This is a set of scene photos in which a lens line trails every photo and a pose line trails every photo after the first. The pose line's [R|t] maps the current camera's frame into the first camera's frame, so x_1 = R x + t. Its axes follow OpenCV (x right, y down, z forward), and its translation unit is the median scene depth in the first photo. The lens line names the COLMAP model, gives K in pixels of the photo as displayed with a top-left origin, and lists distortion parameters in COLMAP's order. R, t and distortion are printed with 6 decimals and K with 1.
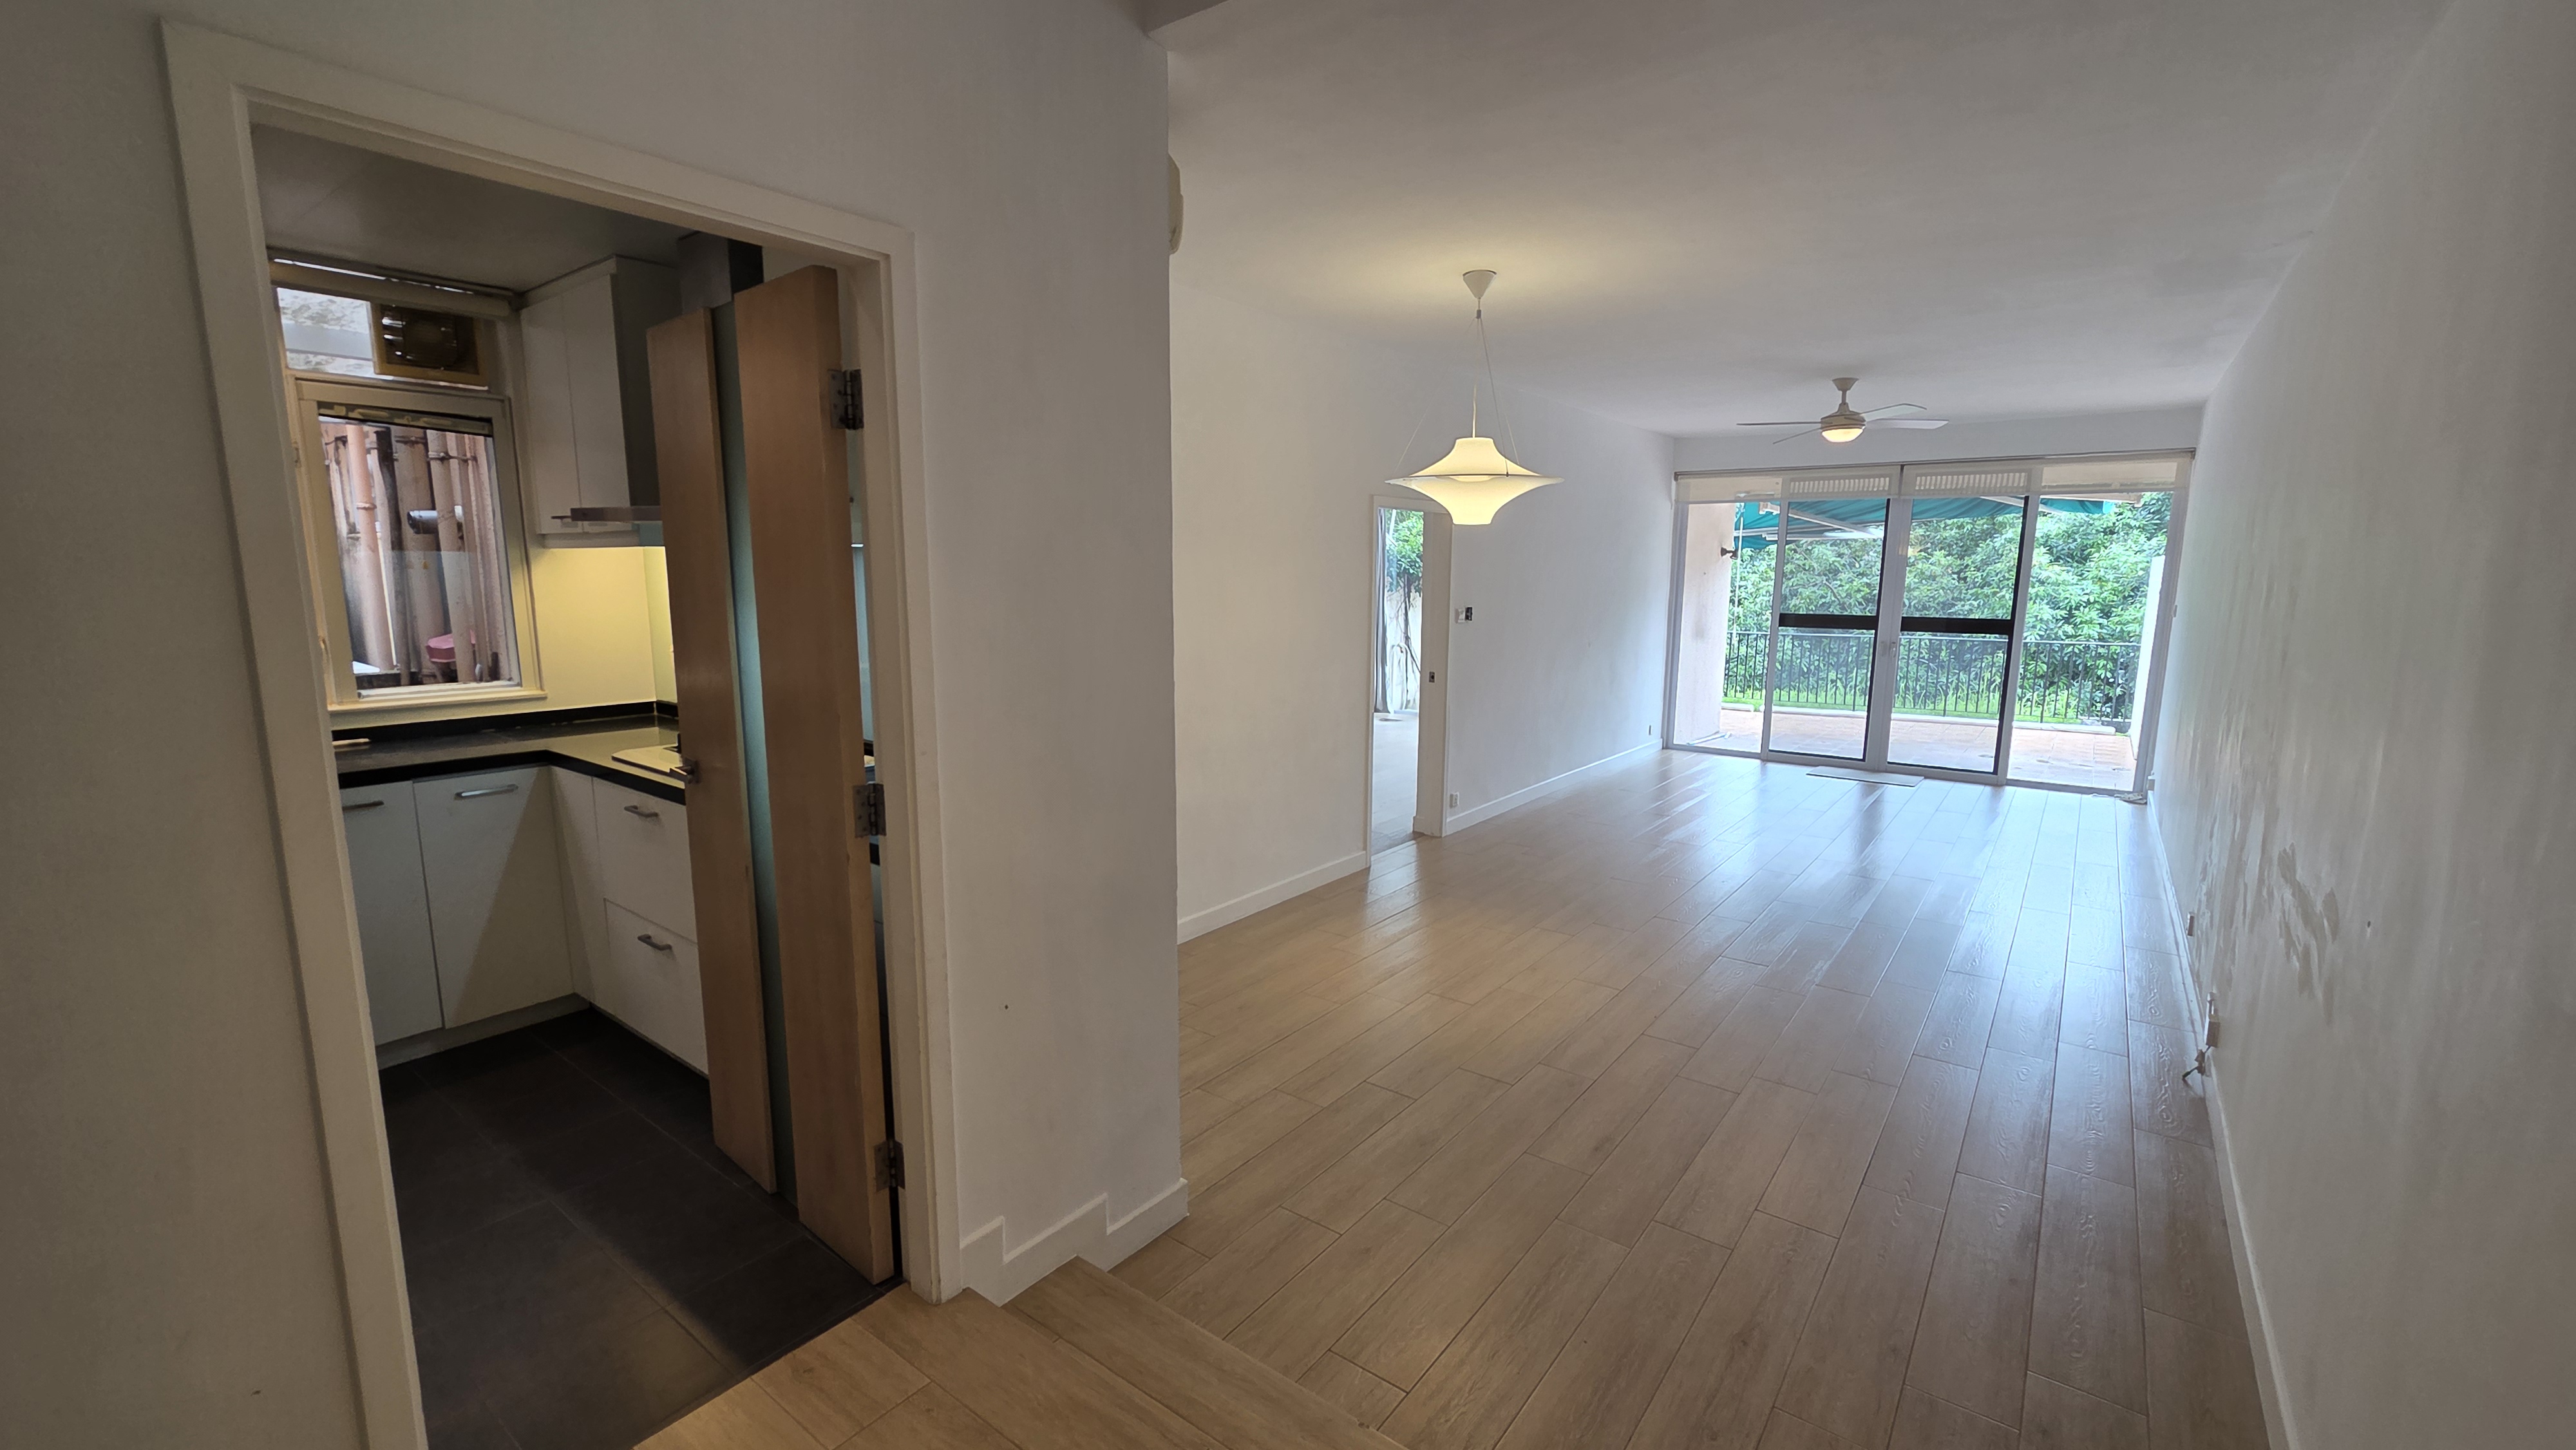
lens RADIAL K [[1050.2, 0, 1282.9], [0, 1050.2, 731.3], [0, 0, 1]] dist [-0.000257, -0.000032]
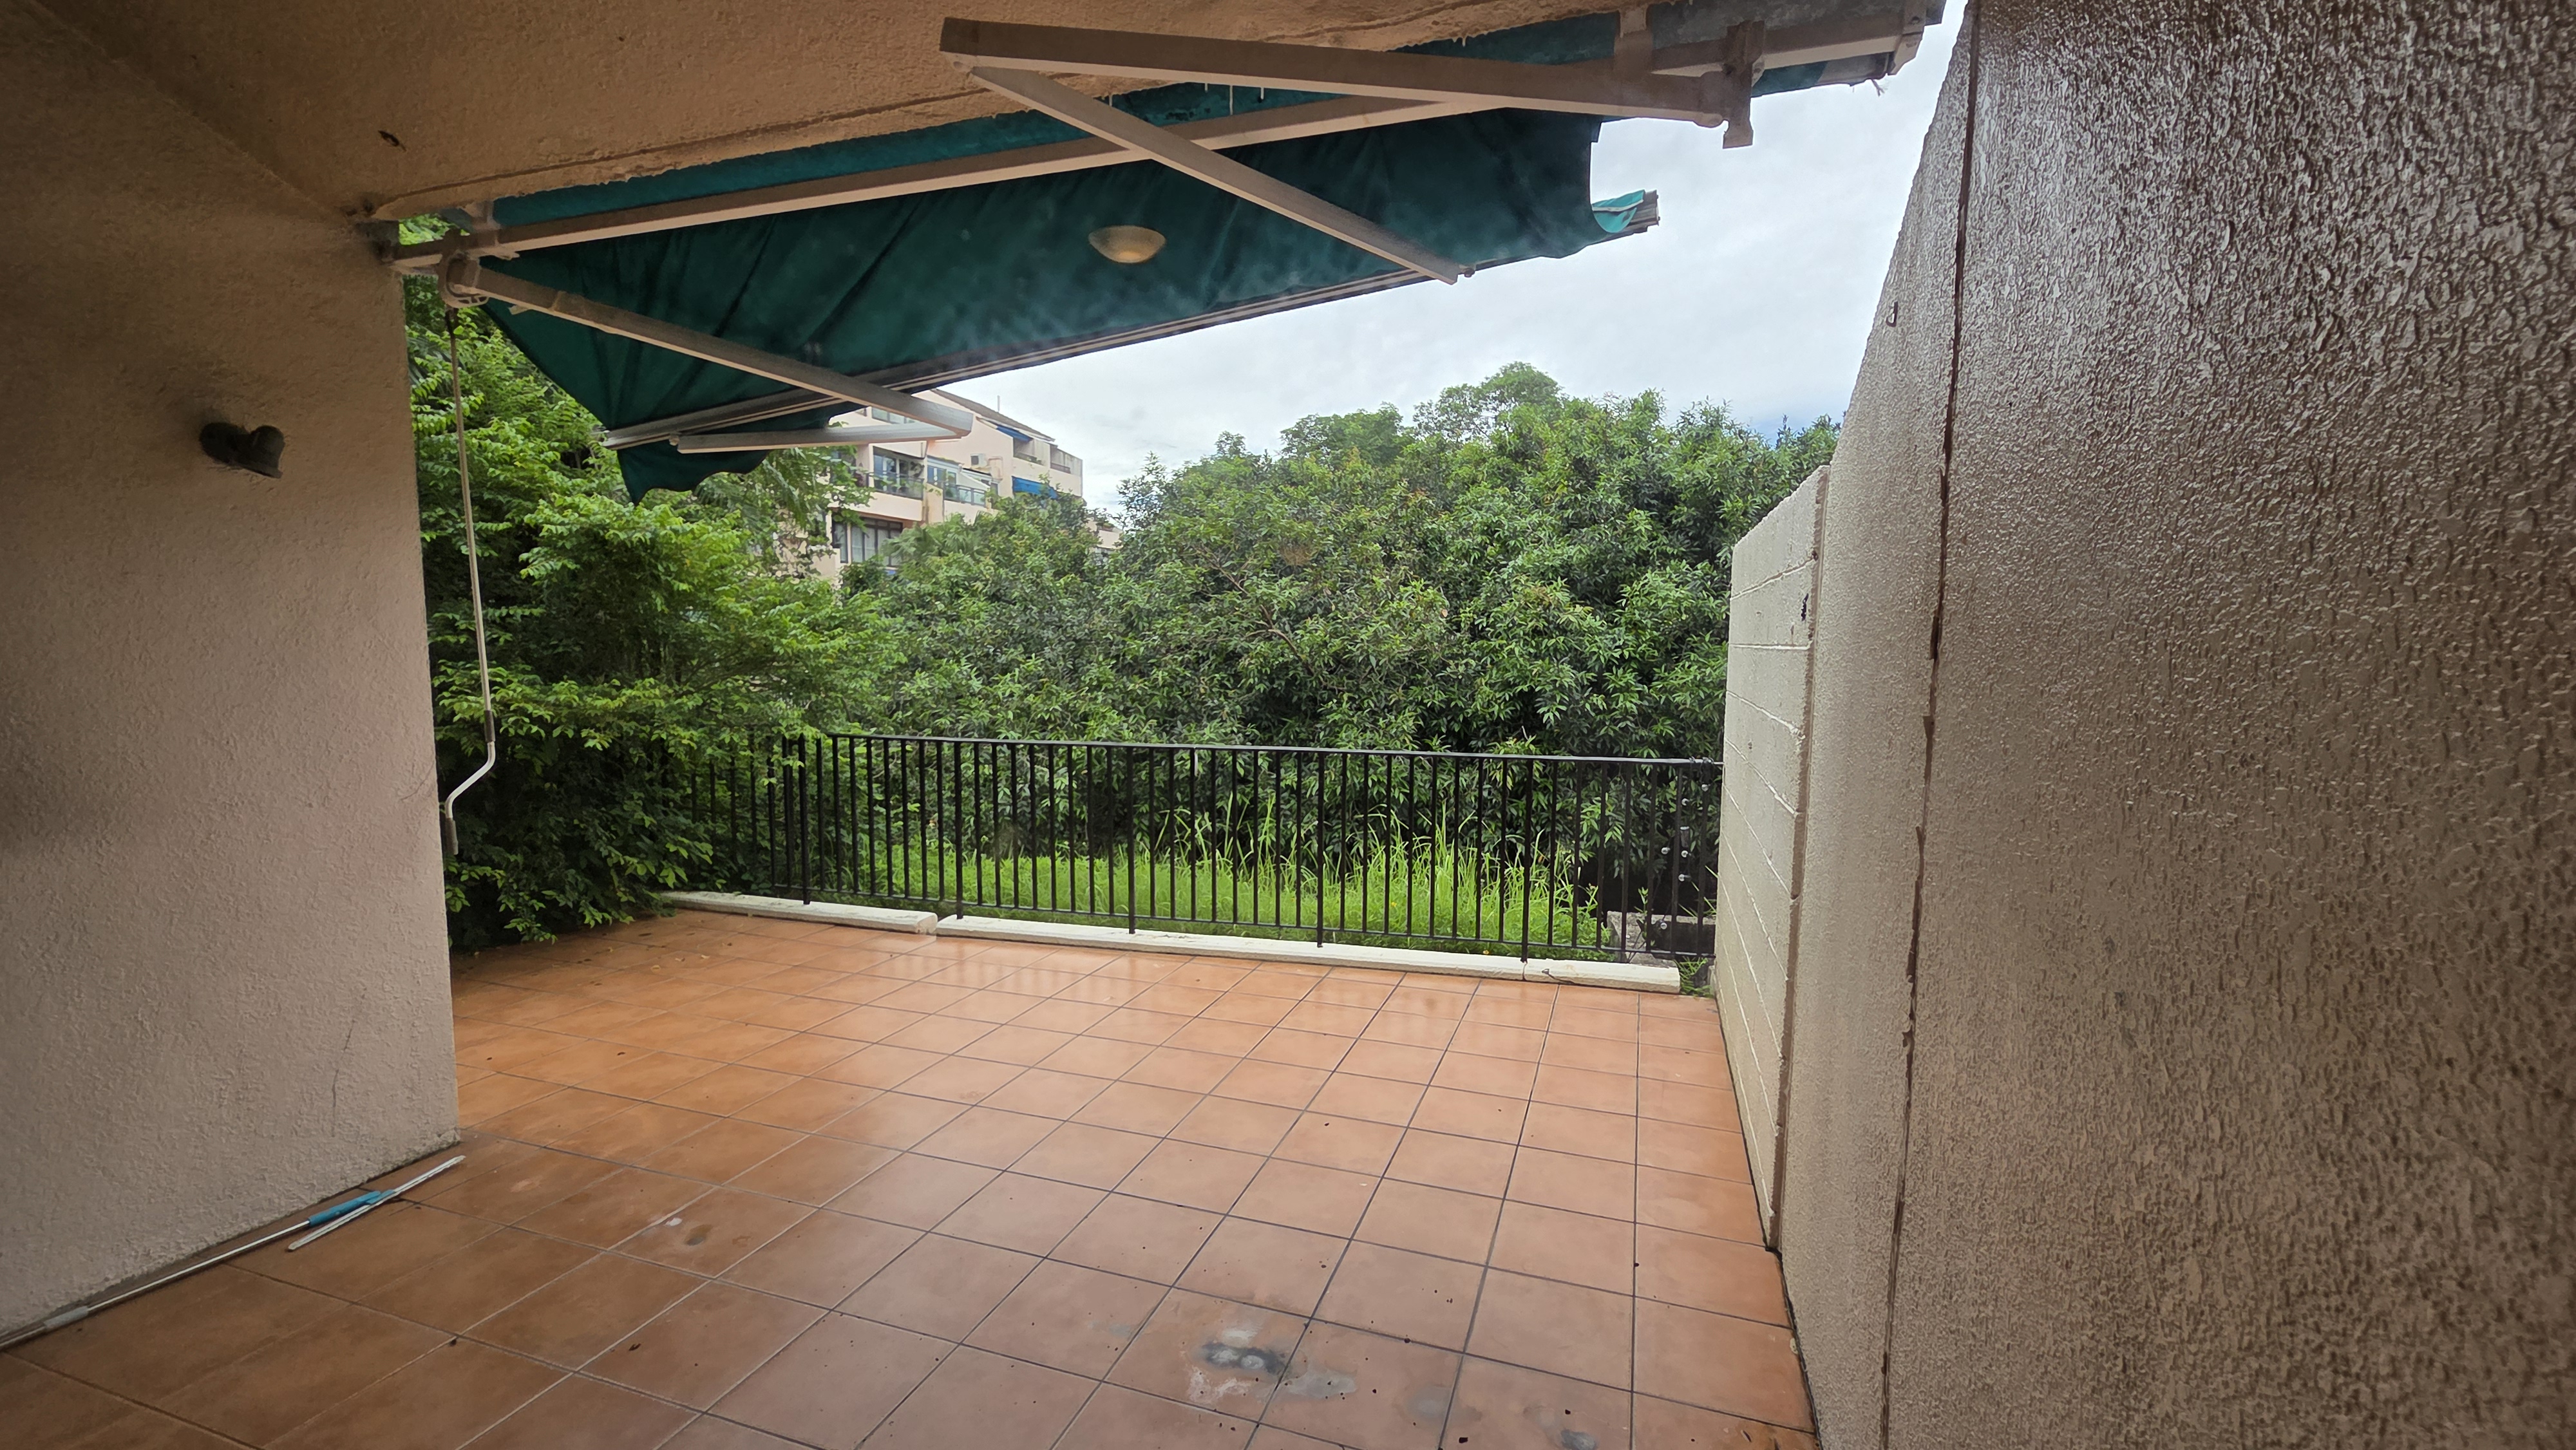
lens RADIAL K [[1050.2, 0, 1288.9], [0, 1050.2, 729.9], [0, 0, 1]] dist [-0.000257, -0.000032]
pose [[0.944315, -0.028430, 0.327812, 0.413149], [0.048317, 0.997442, -0.052681, -0.063641], [-0.325476, 0.065586, 0.943273, 0.527510]]
